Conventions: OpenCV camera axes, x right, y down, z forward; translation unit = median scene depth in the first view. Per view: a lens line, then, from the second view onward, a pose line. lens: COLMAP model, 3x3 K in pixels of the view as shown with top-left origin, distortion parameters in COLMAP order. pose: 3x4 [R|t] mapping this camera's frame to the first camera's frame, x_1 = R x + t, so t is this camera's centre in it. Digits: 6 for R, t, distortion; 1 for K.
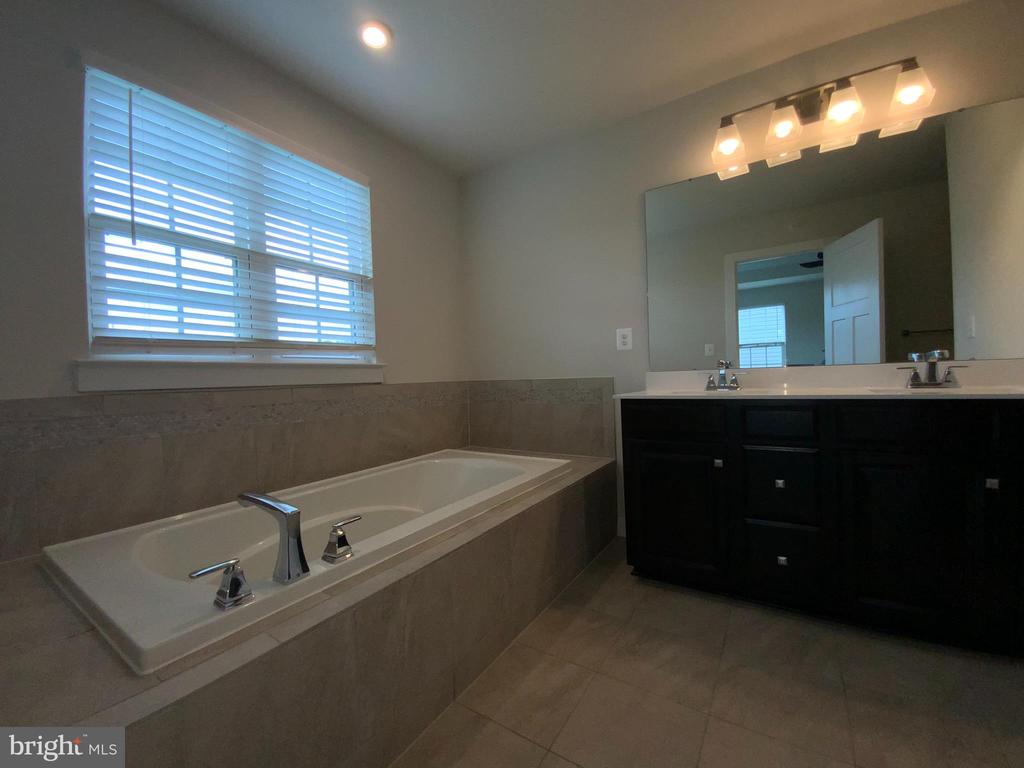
lens RADIAL K [[414.2, 0, 511.4], [0, 414.2, 385.4], [0, 0, 1]] dist [0.025835, -0.020429]
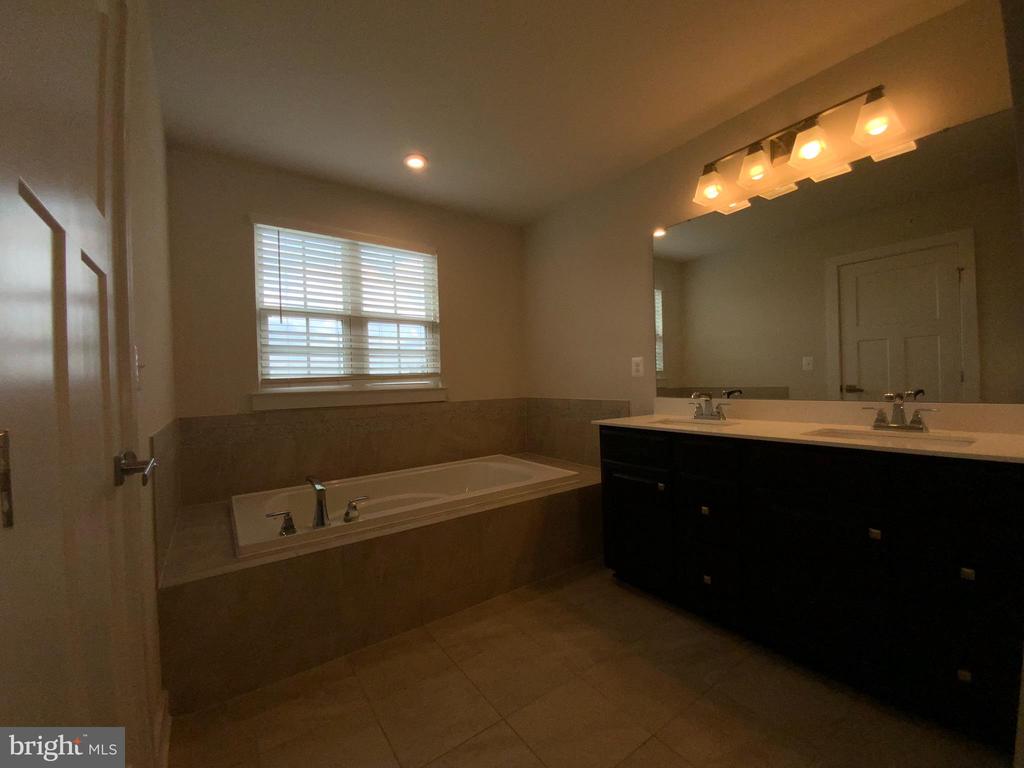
lens RADIAL K [[402.6, 0, 513.5], [0, 402.6, 391.1], [0, 0, 1]] dist [0.015903, -0.018300]
pose [[0.933838, 0.014731, -0.357393, 0.440287], [-0.010240, 0.999843, 0.014456, -0.075539], [0.357549, -0.009840, 0.933842, -0.153958]]
